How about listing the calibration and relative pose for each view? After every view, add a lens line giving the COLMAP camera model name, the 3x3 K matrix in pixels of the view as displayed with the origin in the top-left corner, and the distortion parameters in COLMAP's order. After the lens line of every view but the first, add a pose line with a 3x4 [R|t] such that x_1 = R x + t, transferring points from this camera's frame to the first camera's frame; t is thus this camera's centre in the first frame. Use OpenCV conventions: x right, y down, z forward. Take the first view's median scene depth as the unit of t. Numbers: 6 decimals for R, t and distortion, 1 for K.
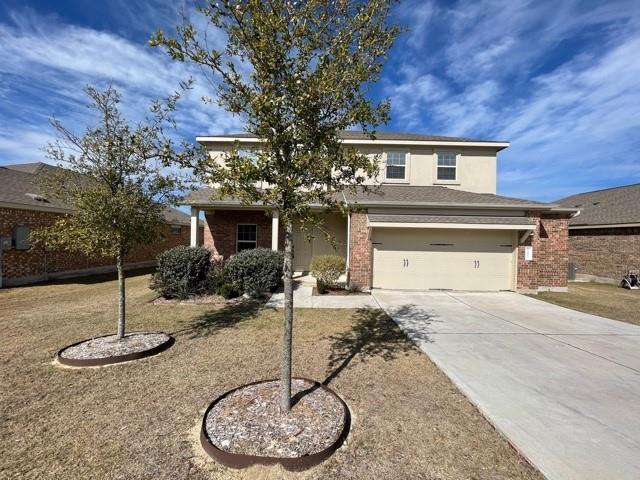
lens RADIAL K [[258.0, 0, 319.1], [0, 258.0, 241.5], [0, 0, 1]] dist [0.001915, -0.001745]
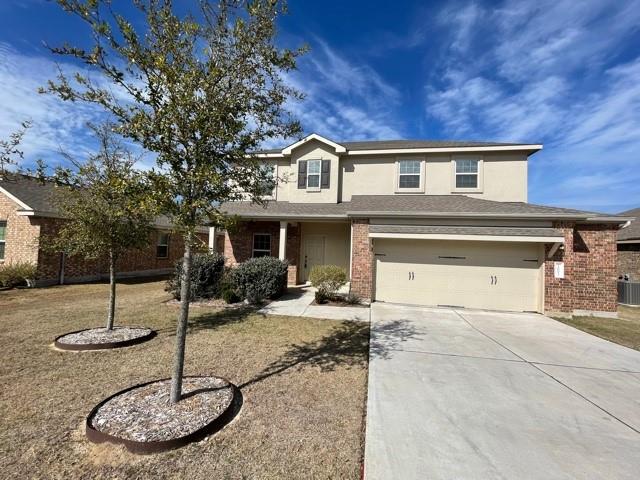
lens RADIAL K [[258.0, 0, 314.6], [0, 258.0, 238.2], [0, 0, 1]] dist [0.001915, -0.001745]
pose [[0.983551, 0.010202, -0.180341, 0.162380], [-0.019981, 0.998421, -0.052493, 0.001713], [0.179521, 0.055233, 0.982202, -0.000265]]
